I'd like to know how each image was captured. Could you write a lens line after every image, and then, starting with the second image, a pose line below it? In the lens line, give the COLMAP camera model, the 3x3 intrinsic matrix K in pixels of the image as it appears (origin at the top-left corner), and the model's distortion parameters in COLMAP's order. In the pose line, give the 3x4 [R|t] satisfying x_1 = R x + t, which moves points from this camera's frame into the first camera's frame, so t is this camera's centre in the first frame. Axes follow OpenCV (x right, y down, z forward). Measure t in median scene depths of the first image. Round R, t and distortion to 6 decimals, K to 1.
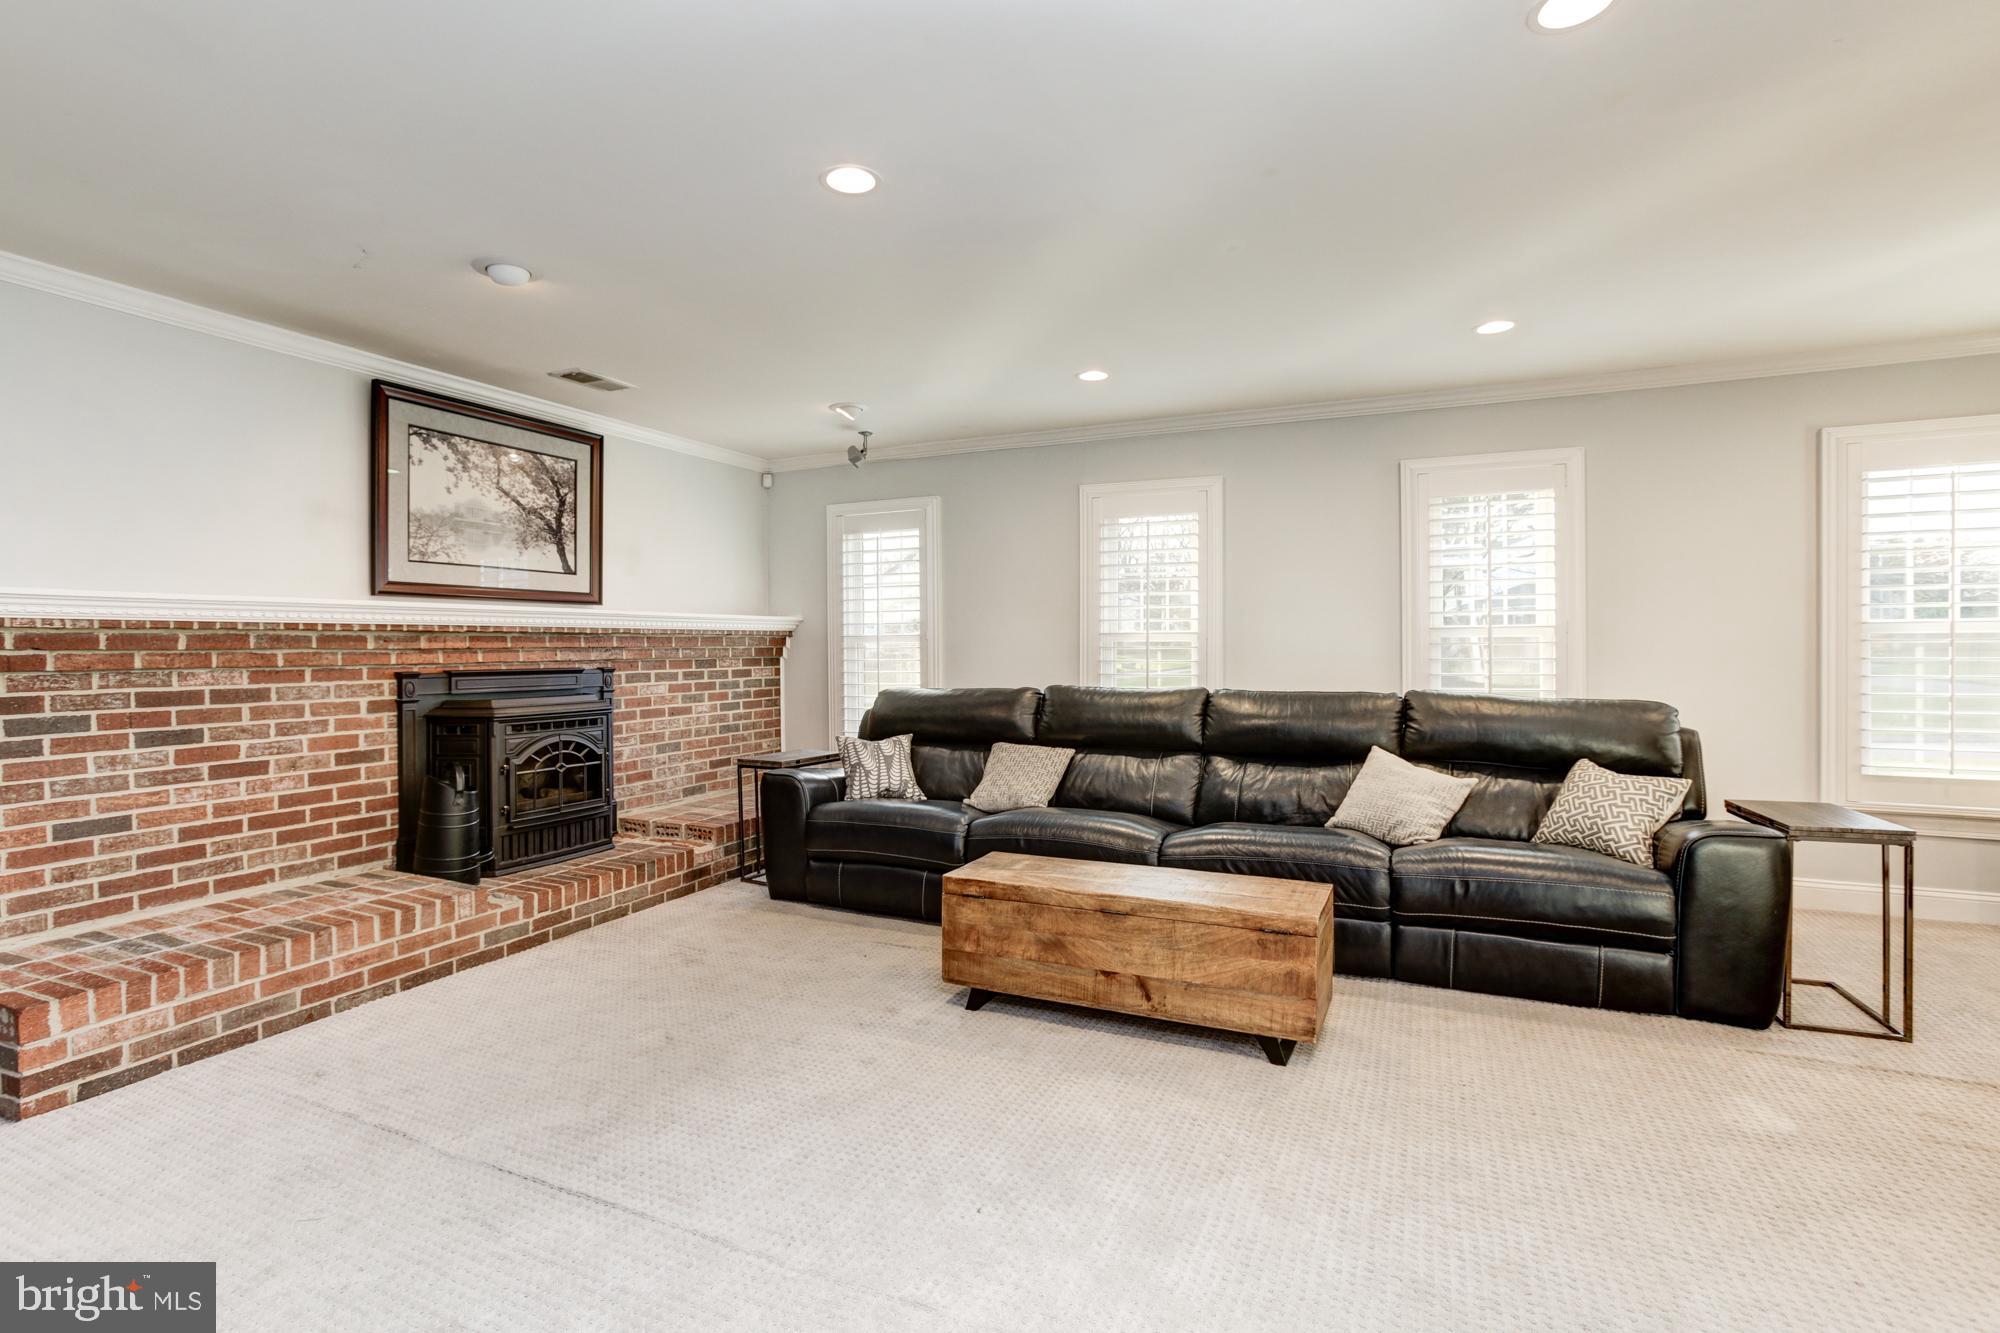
lens RADIAL K [[927.7, 0, 982.4], [0, 927.7, 659.1], [0, 0, 1]] dist [-0.044776, 0.021838]
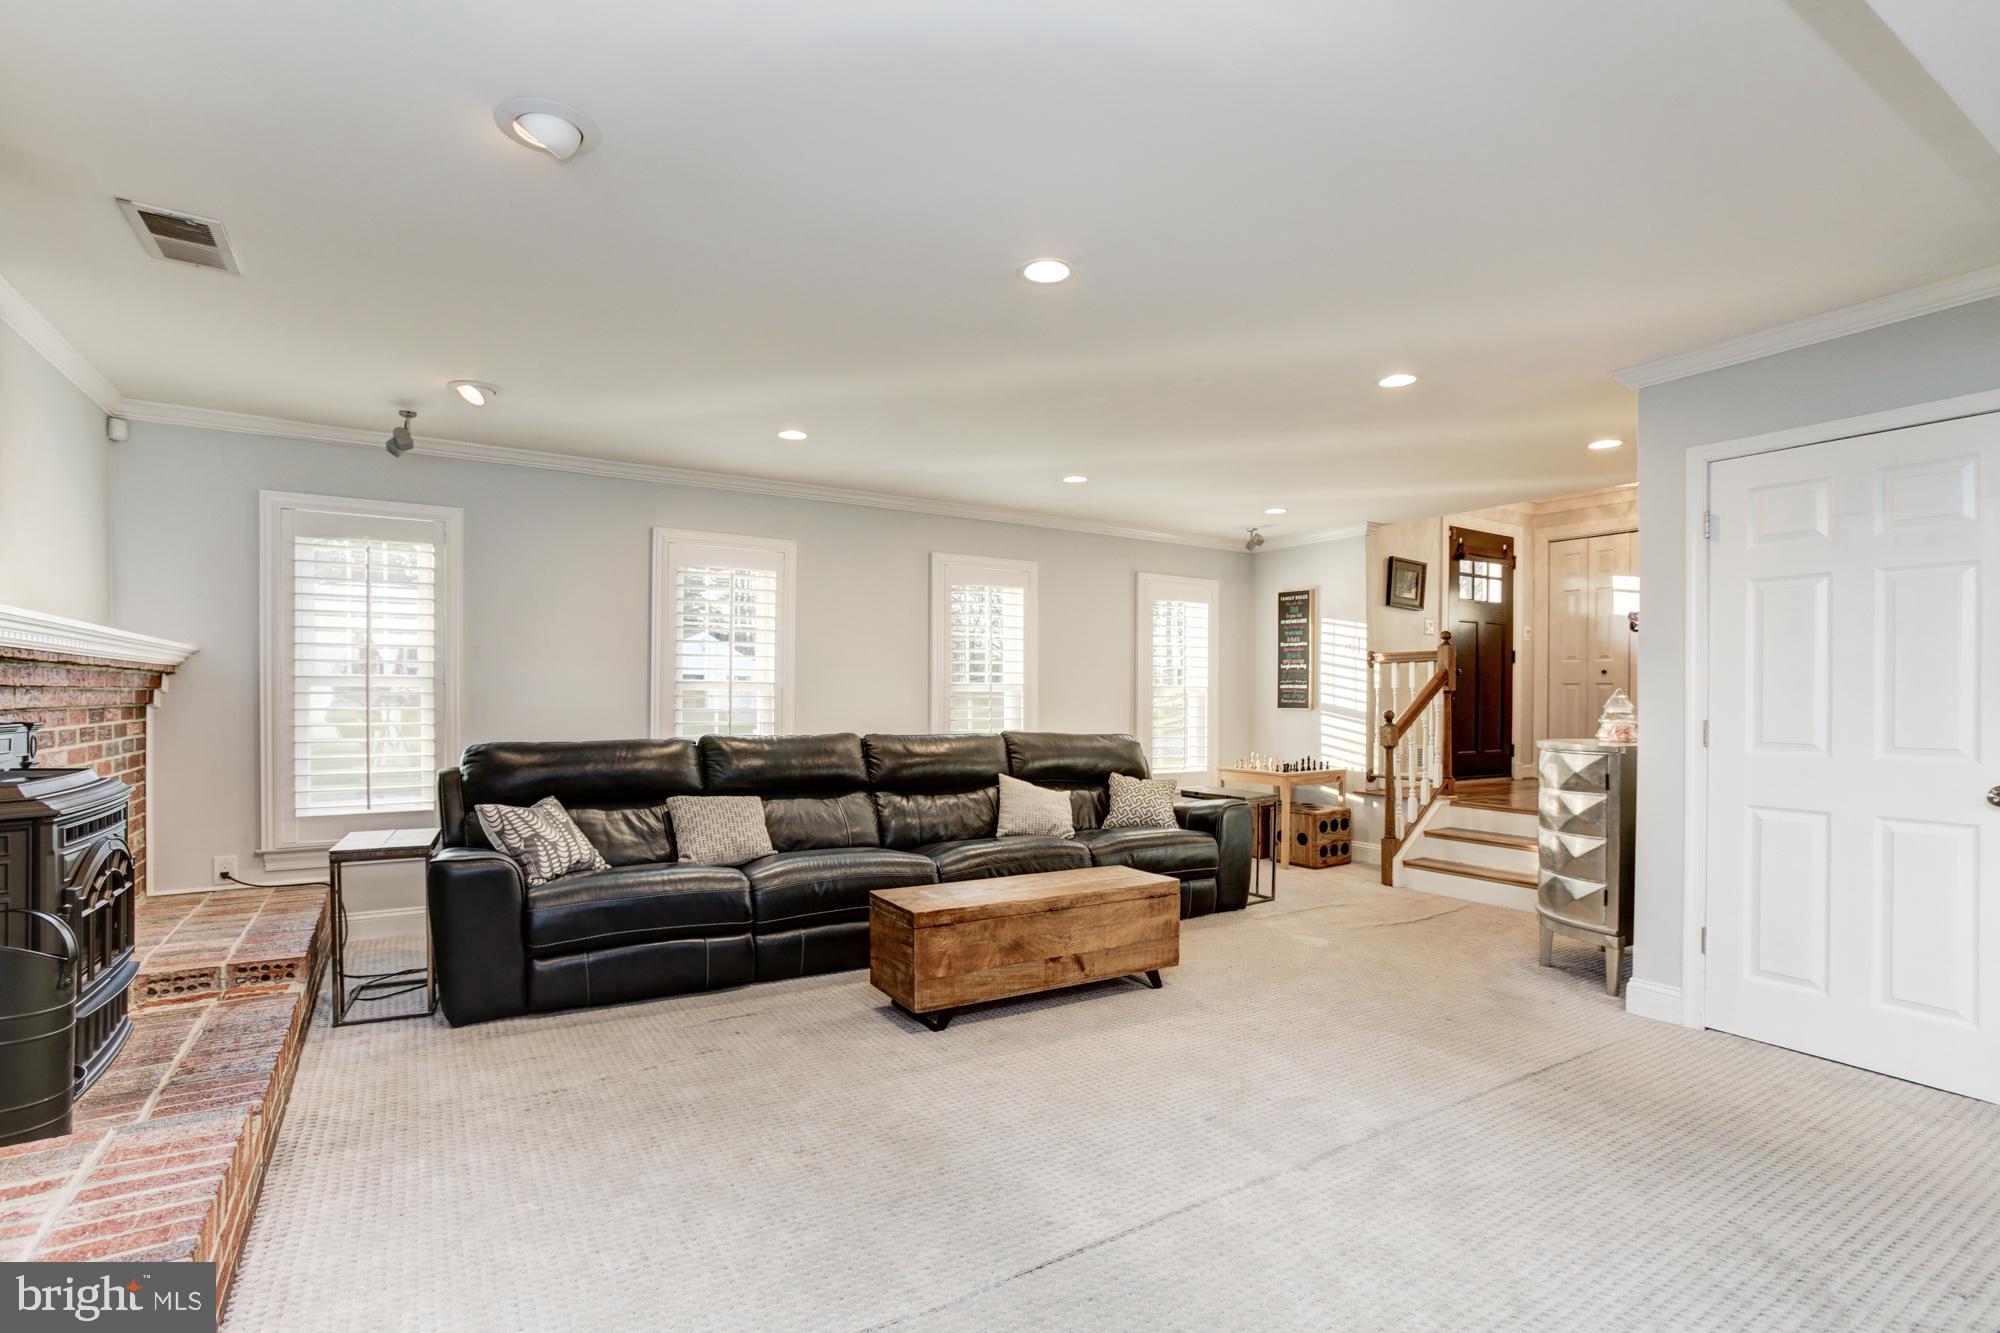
lens RADIAL K [[927.7, 0, 913.3], [0, 927.7, 719.9], [0, 0, 1]] dist [-0.044776, 0.021838]
pose [[0.586489, -0.010503, 0.809889, -0.722644], [0.000740, 0.999922, 0.012432, 0.000954], [-0.809957, -0.006692, 0.586452, 0.311257]]
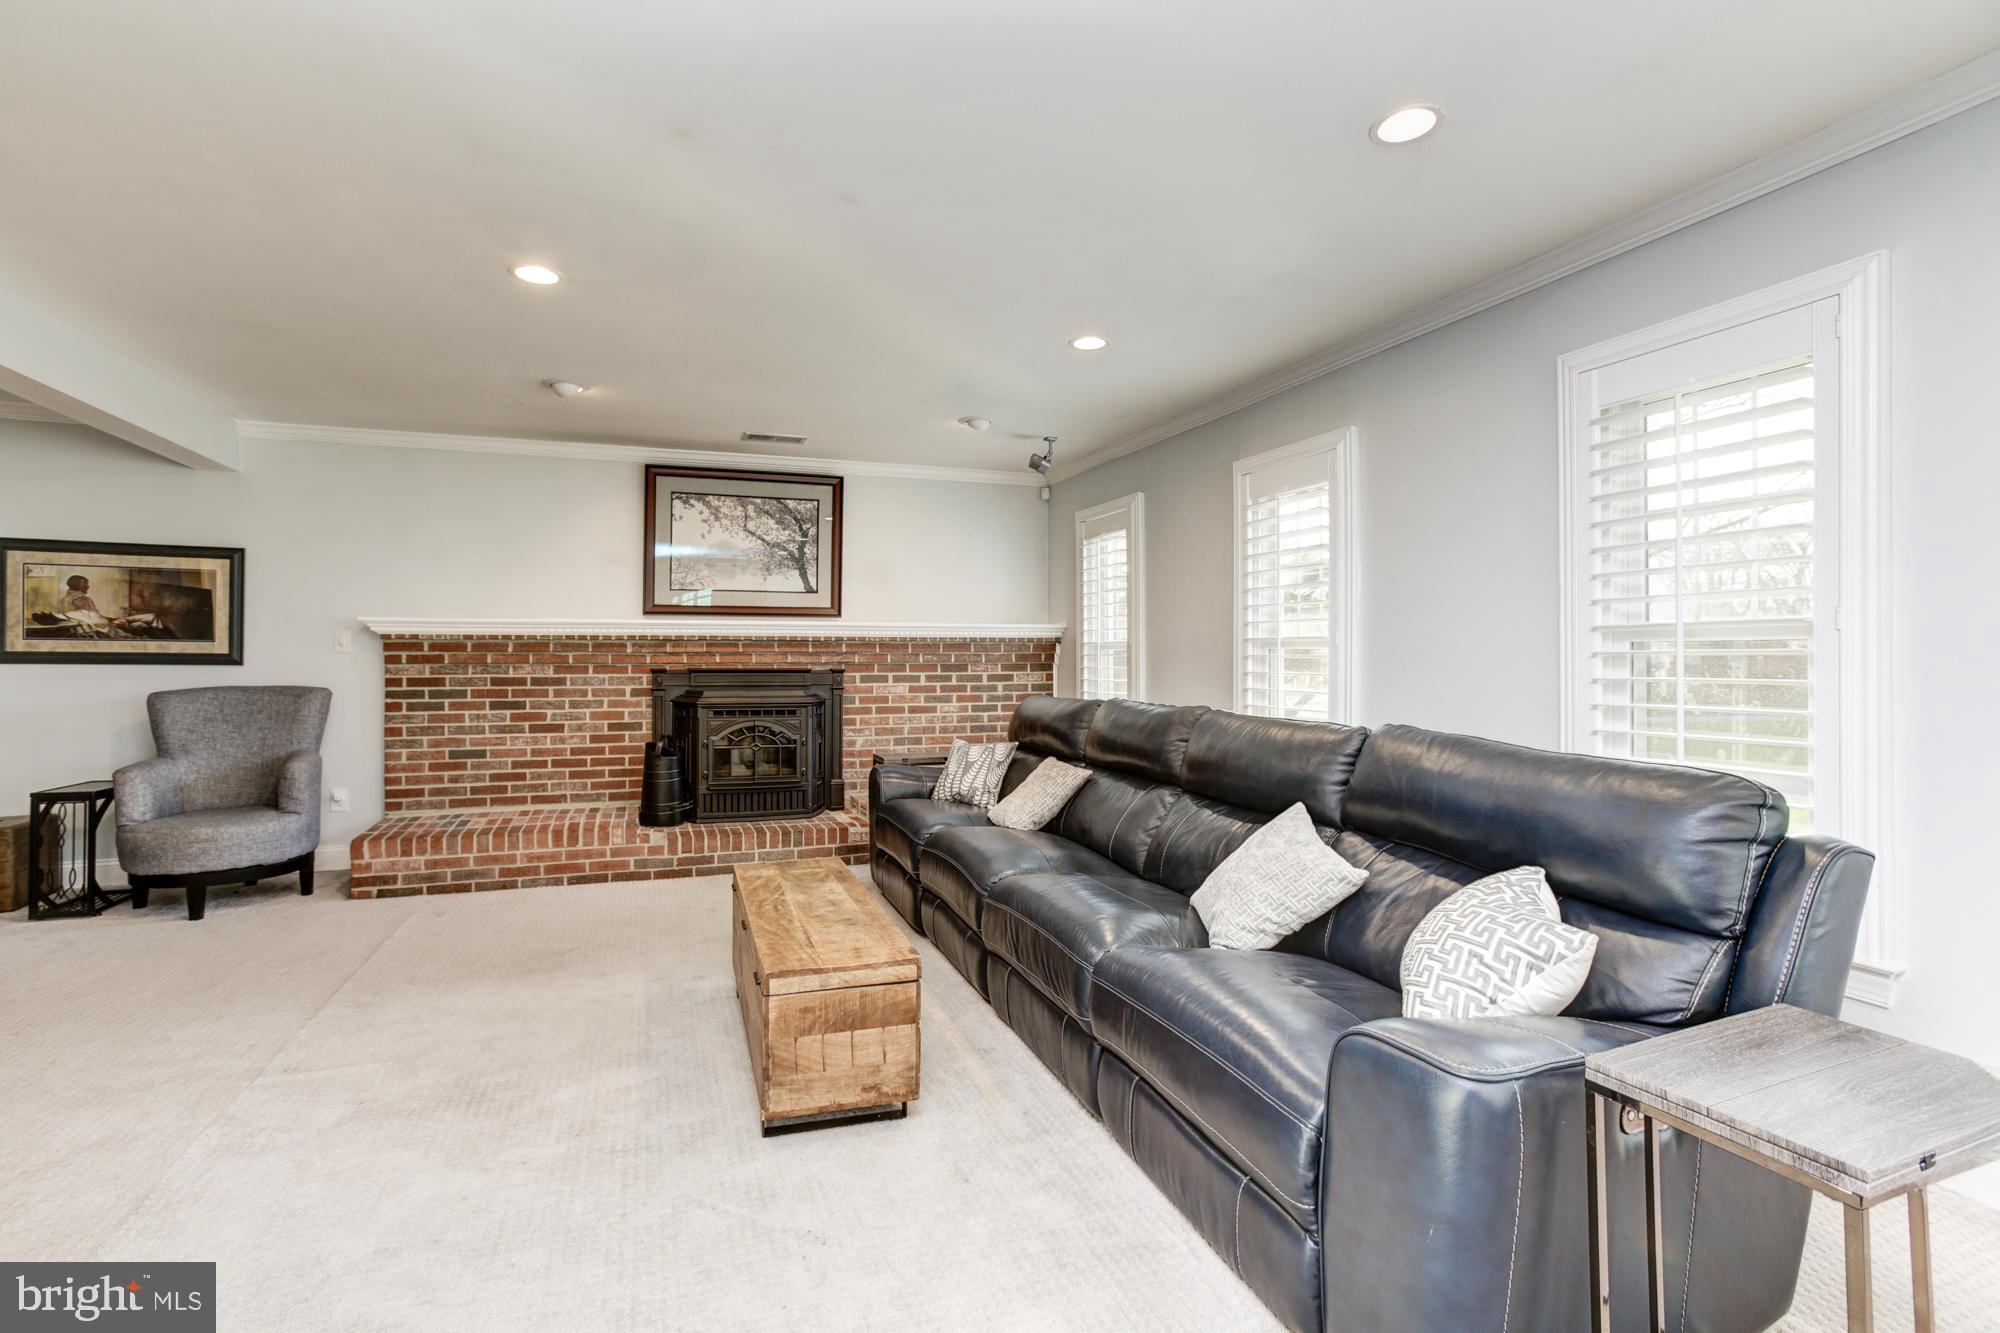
lens RADIAL K [[927.7, 0, 985.5], [0, 927.7, 653.3], [0, 0, 1]] dist [-0.044776, 0.021838]
pose [[0.709961, 0.005438, -0.704220, 0.776729], [-0.015030, 0.999859, -0.007432, -0.007334], [0.704081, 0.015861, 0.709943, 0.368864]]
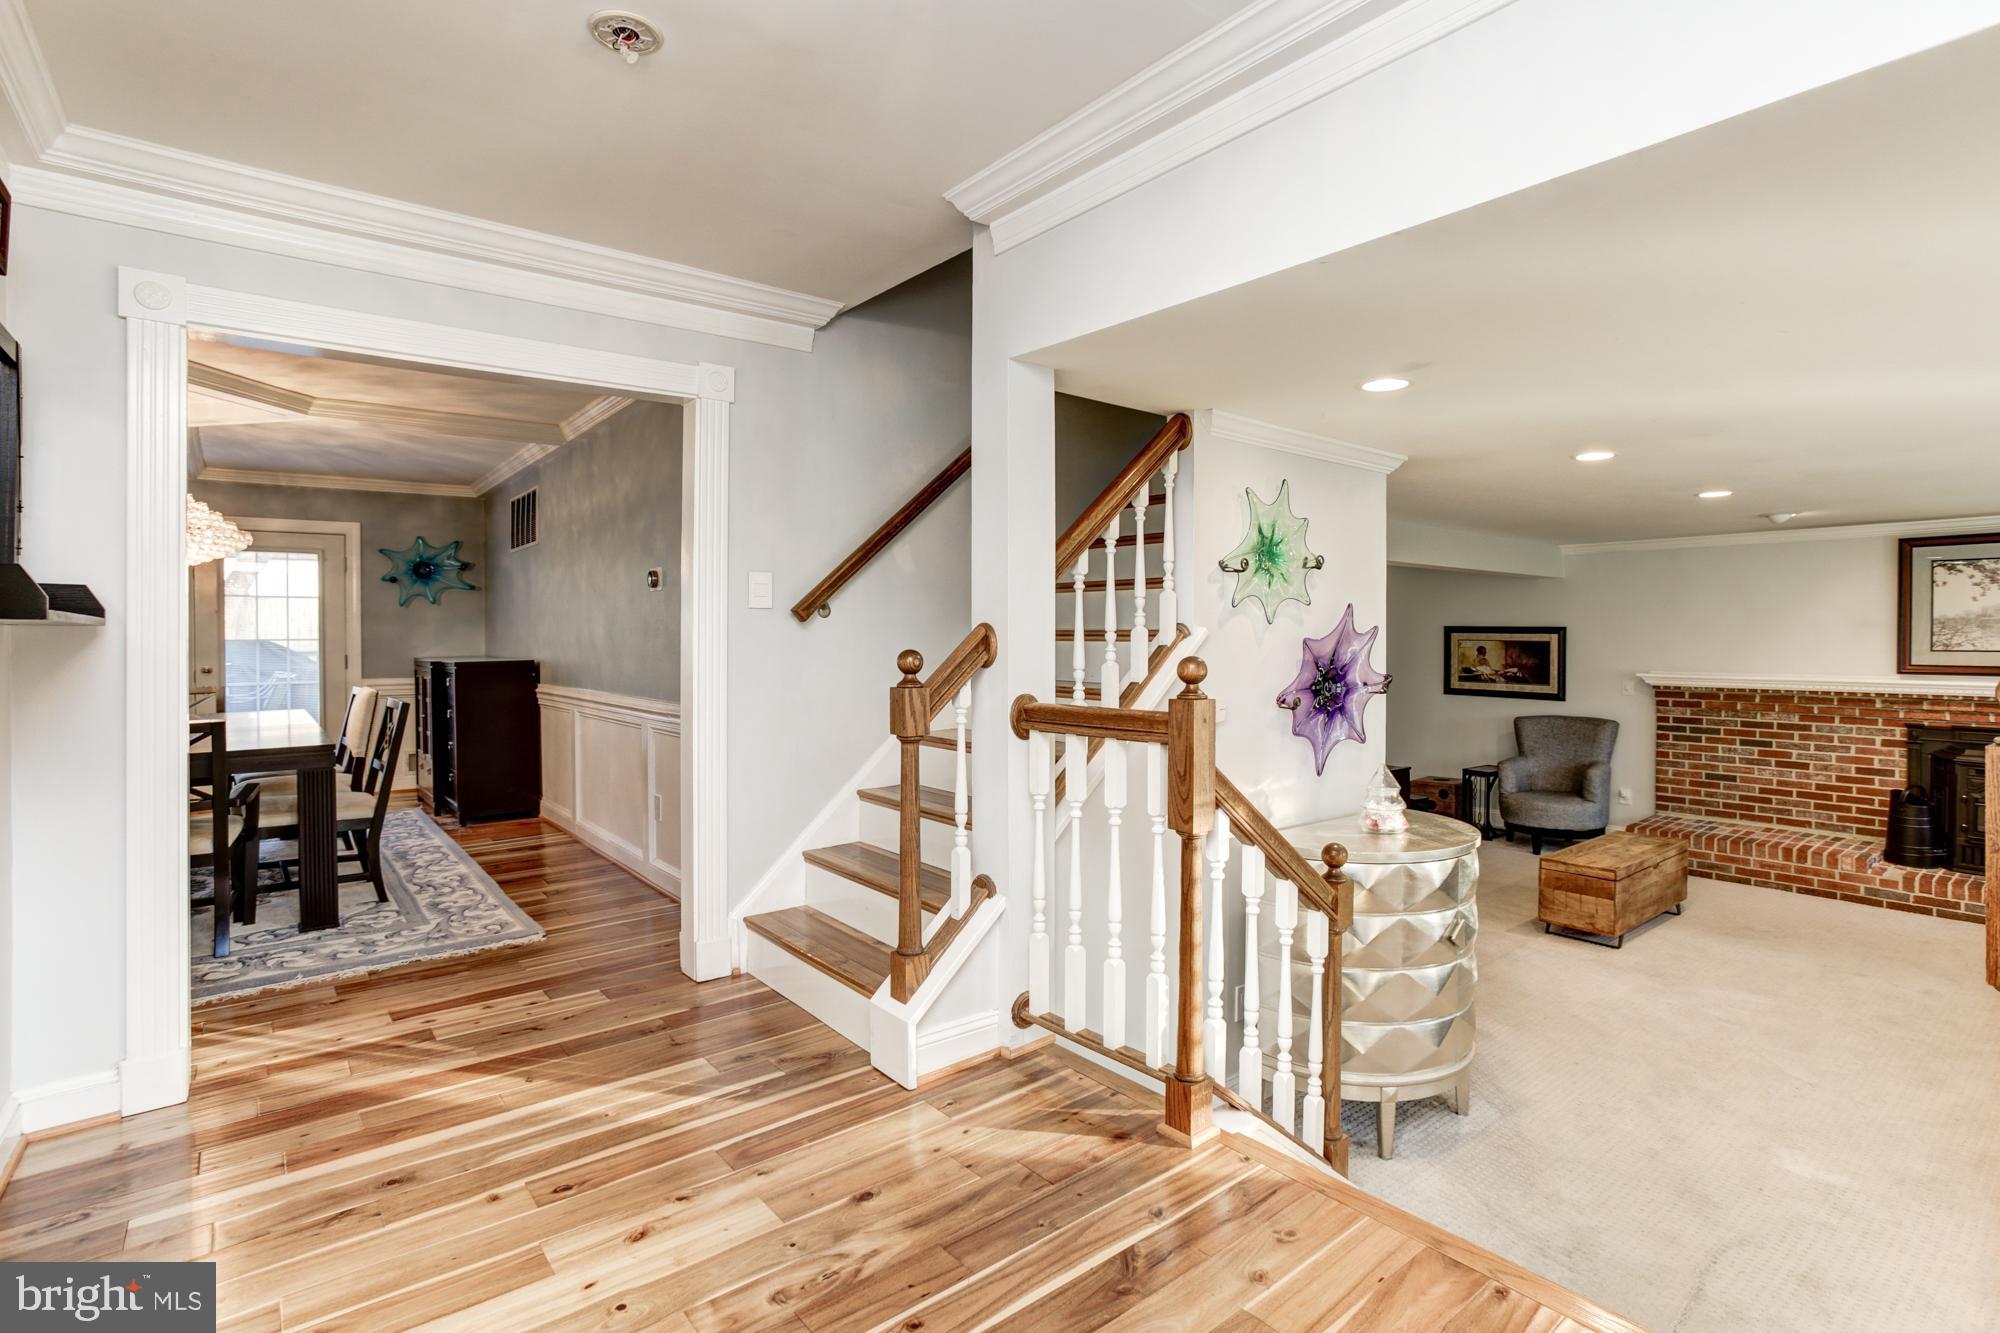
lens RADIAL K [[927.7, 0, 975.0], [0, 927.7, 642.3], [0, 0, 1]] dist [-0.044776, 0.021838]
pose [[-0.473935, 0.015586, -0.880422, 1.579521], [-0.003670, 0.999800, 0.019674, -0.158679], [0.880552, 0.012555, -0.473783, 0.345431]]
